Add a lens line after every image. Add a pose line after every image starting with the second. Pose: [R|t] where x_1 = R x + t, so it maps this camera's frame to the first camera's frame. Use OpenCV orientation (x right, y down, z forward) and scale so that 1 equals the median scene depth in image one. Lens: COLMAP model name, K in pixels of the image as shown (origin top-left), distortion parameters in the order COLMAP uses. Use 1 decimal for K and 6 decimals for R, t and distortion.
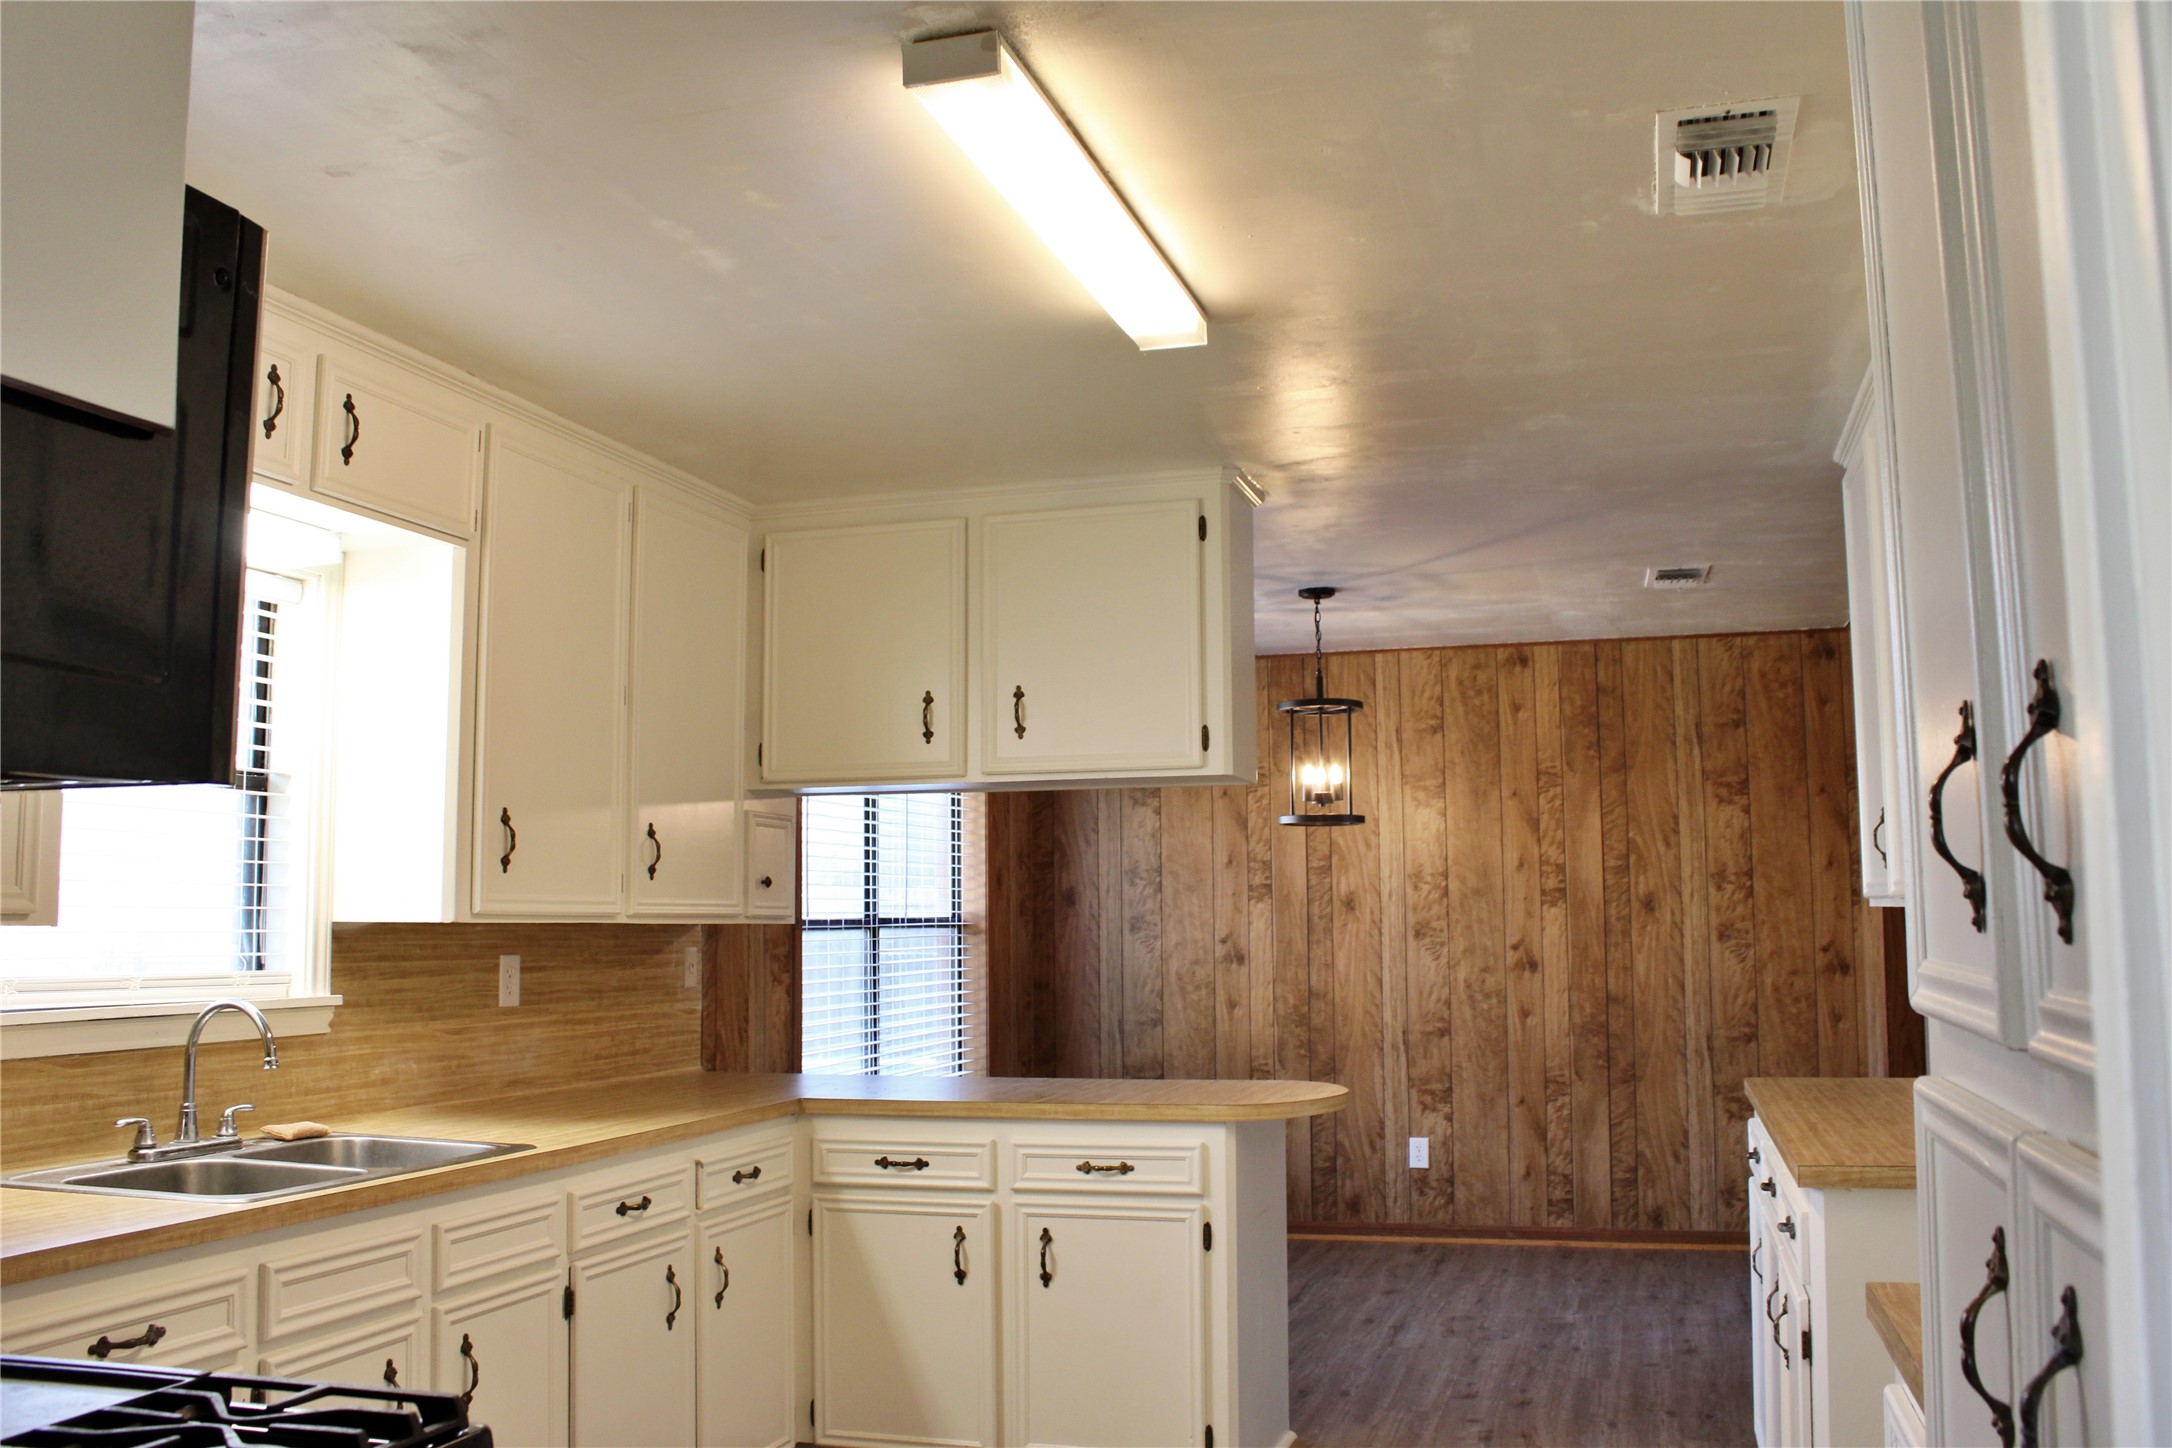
lens RADIAL K [[1842.4, 0, 1084.6], [0, 1842.4, 722.9], [0, 0, 1]] dist [-0.154872, 0.115795]
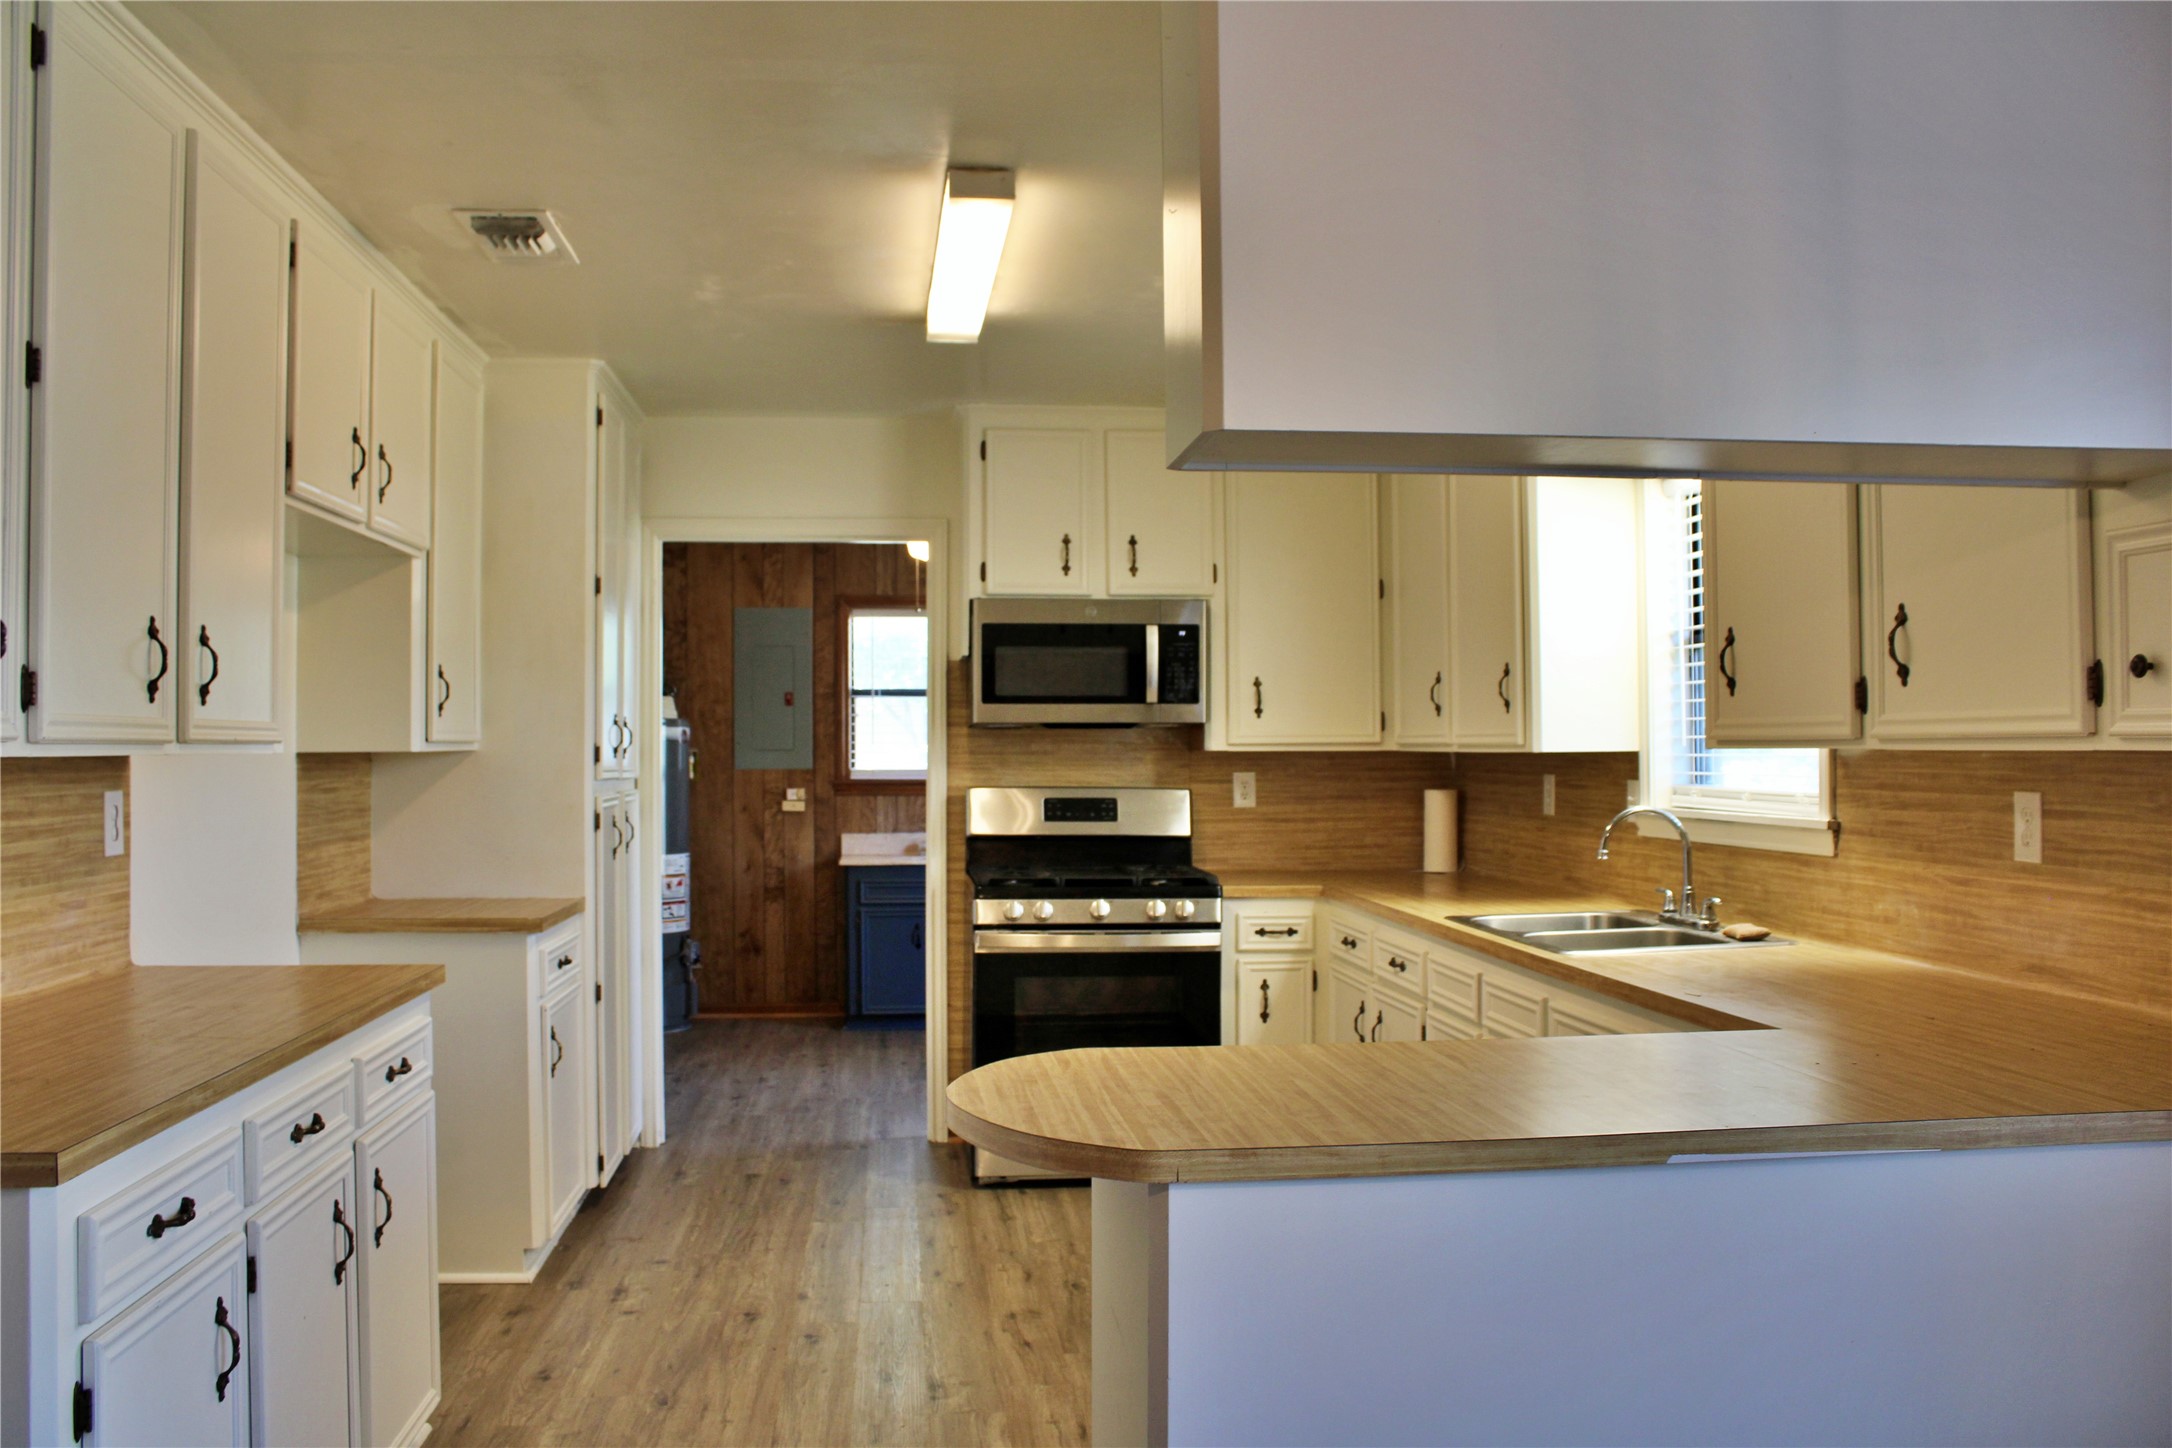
lens RADIAL K [[1842.4, 0, 1085.2], [0, 1842.4, 726.6], [0, 0, 1]] dist [-0.154872, 0.115795]
pose [[-0.918719, 0.001555, -0.394910, 0.340756], [0.047757, 0.993091, -0.107192, 0.173796], [0.392014, -0.117339, -0.912445, 1.631916]]
